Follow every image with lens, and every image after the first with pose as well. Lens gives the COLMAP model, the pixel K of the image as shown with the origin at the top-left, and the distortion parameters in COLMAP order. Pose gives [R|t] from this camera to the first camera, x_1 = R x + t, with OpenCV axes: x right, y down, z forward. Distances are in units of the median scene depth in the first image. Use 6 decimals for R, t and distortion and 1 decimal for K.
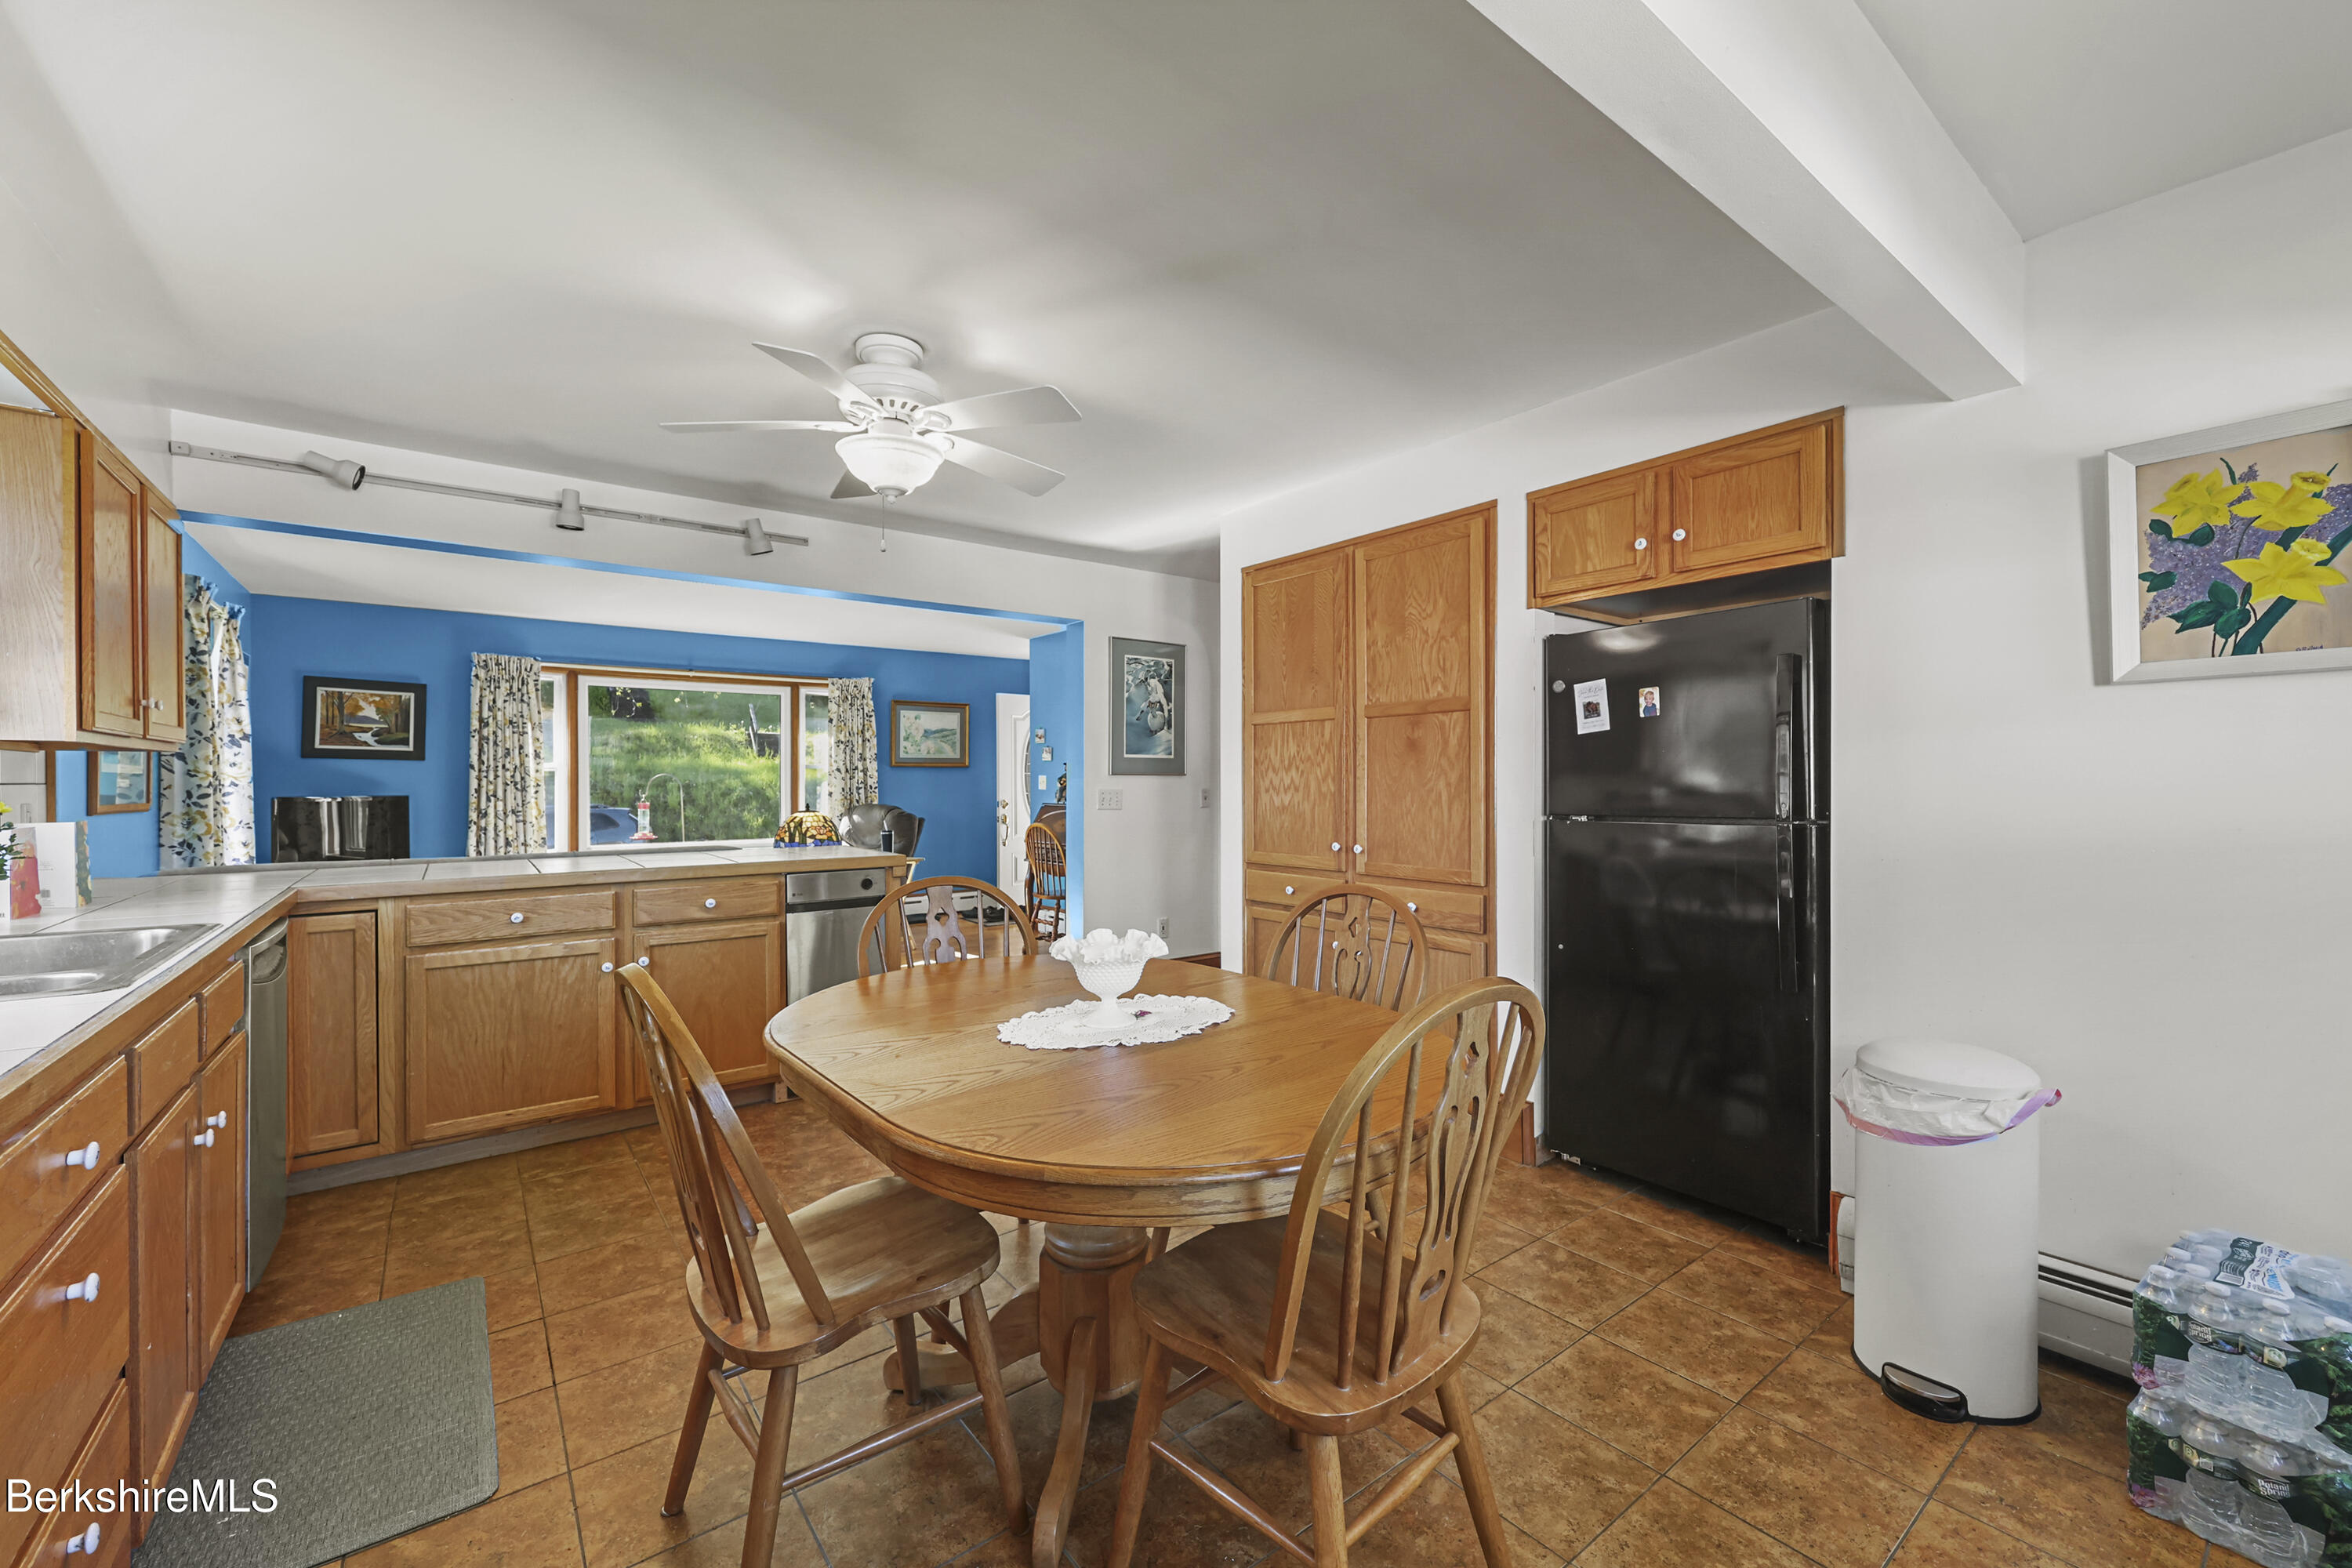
lens RADIAL K [[957.7, 0, 1181.6], [0, 957.7, 791.6], [0, 0, 1]] dist [-0.002512, 0.000507]
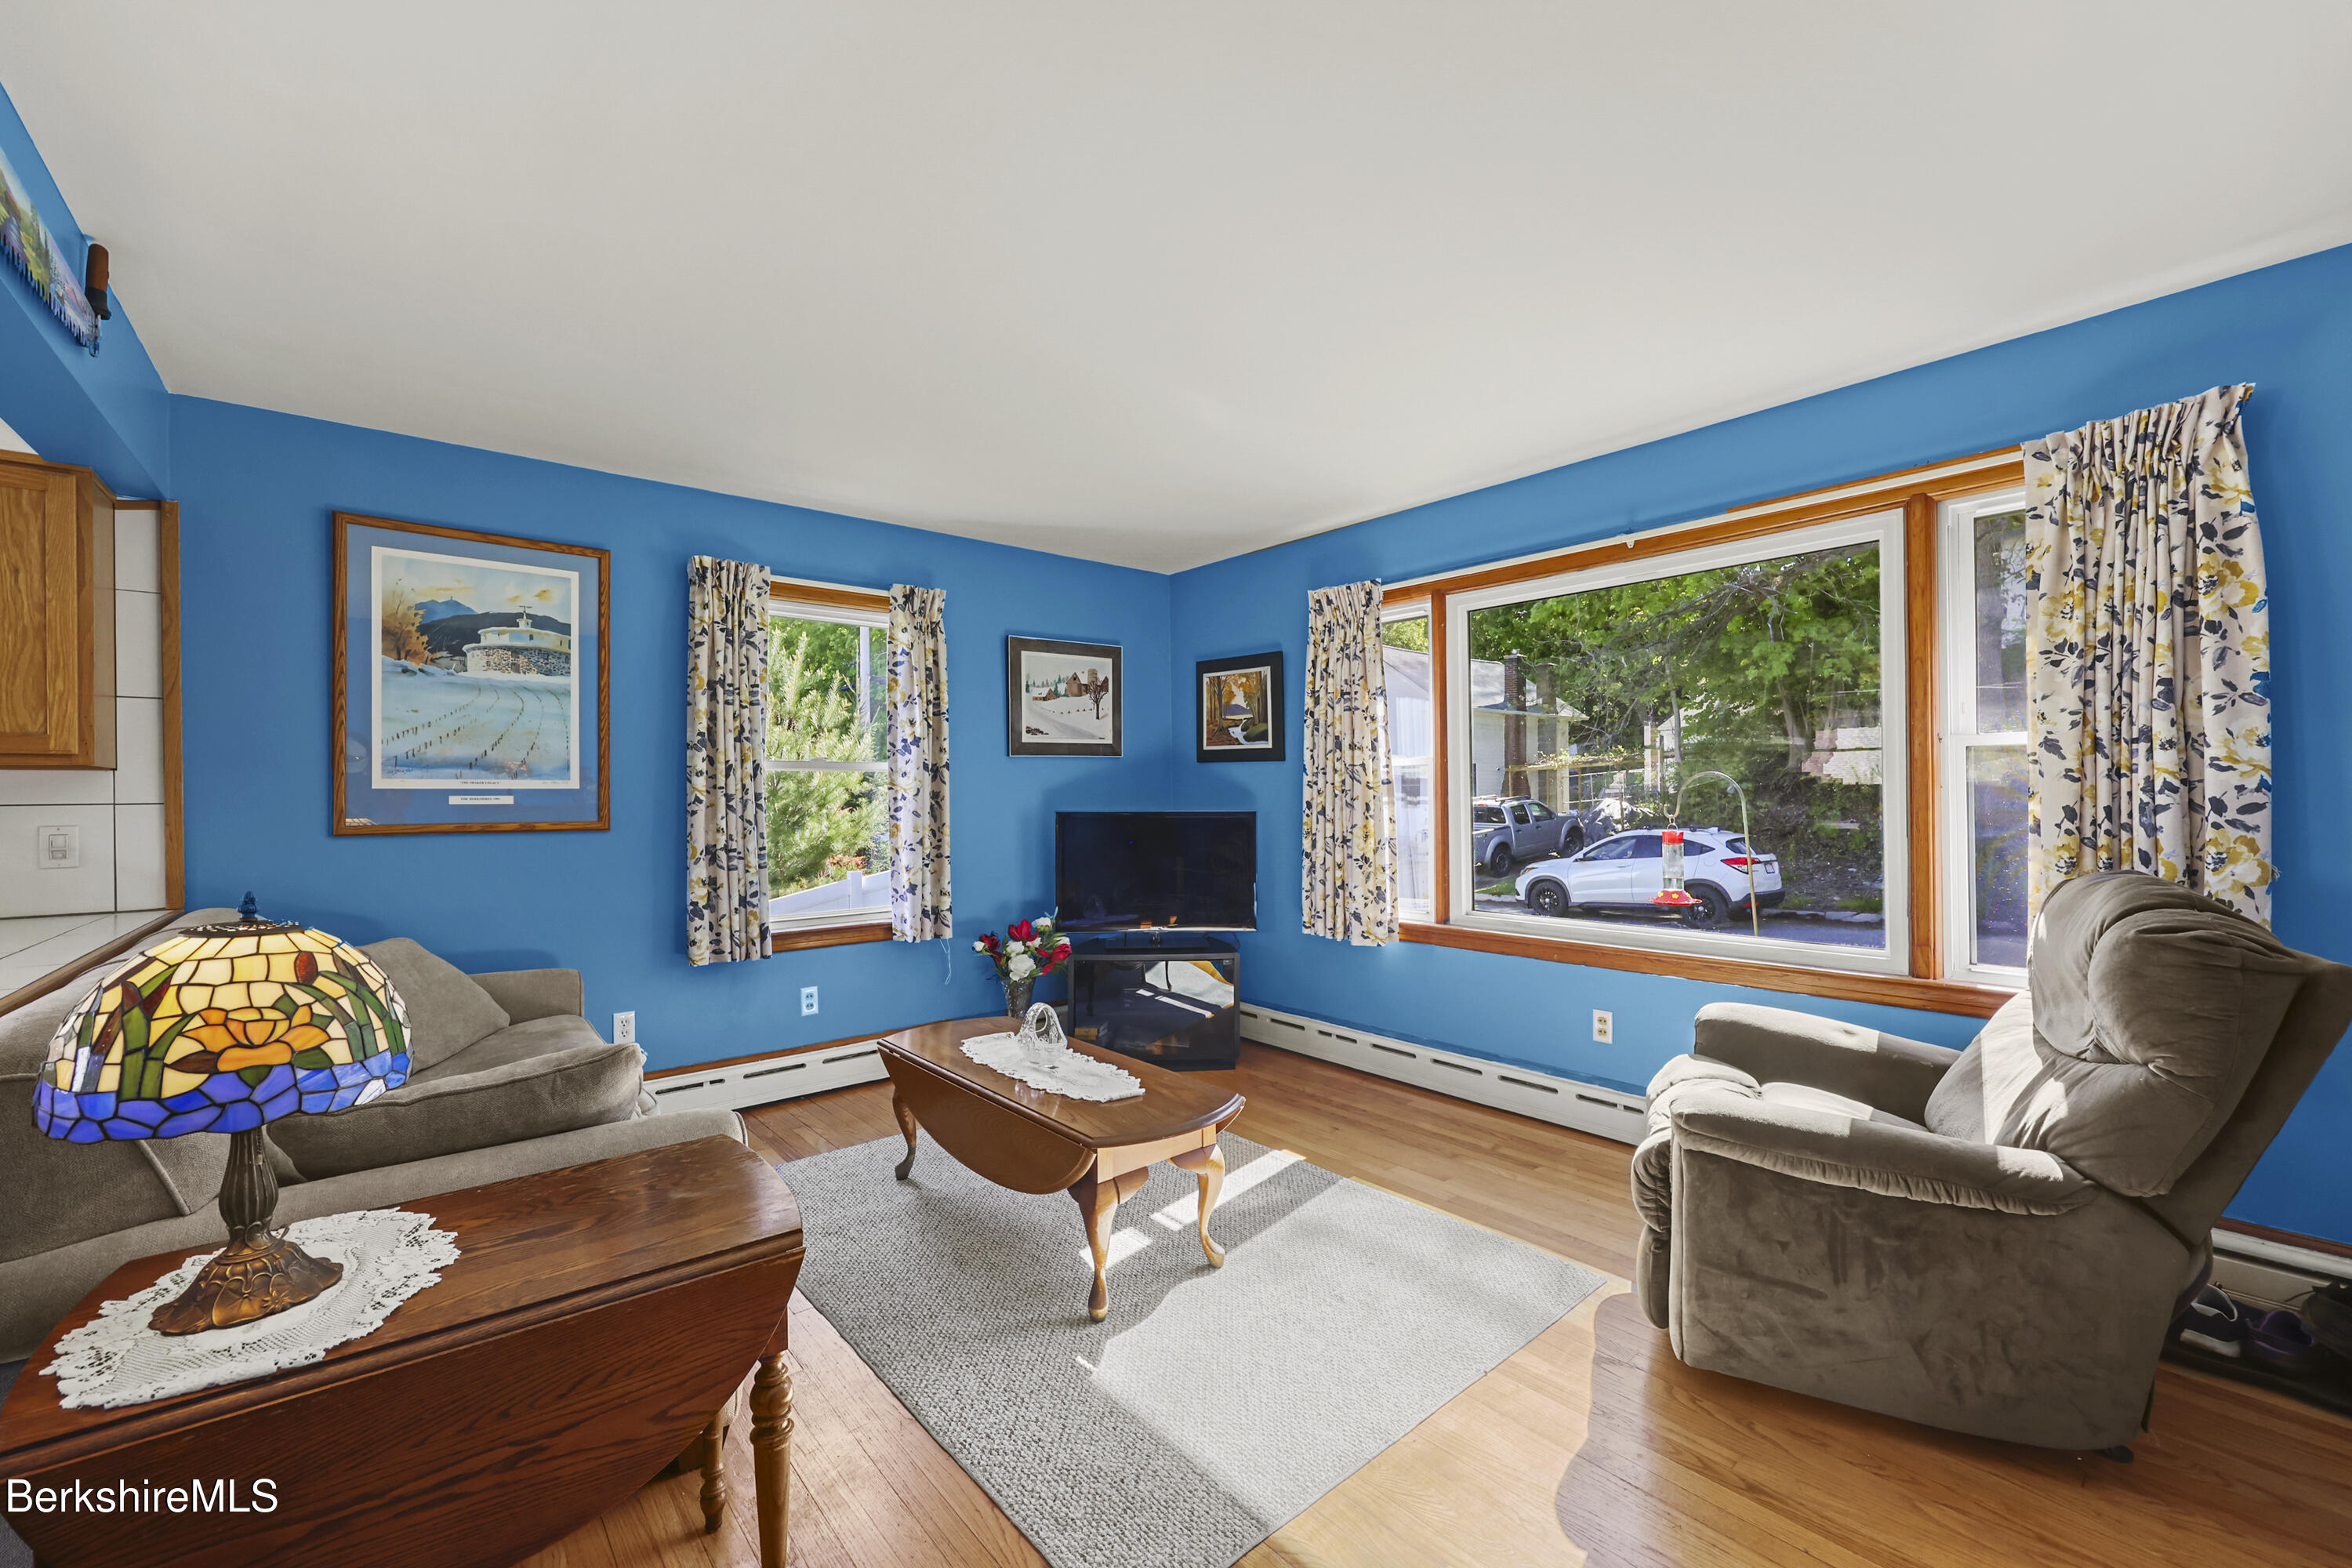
lens RADIAL K [[957.7, 0, 1181.6], [0, 957.7, 791.6], [0, 0, 1]] dist [-0.002512, 0.000507]
pose [[0.042402, -0.001581, -0.999099, -0.097009], [-0.002571, 0.999995, -0.001691, -0.008768], [0.999097, 0.002641, 0.042397, 0.874038]]
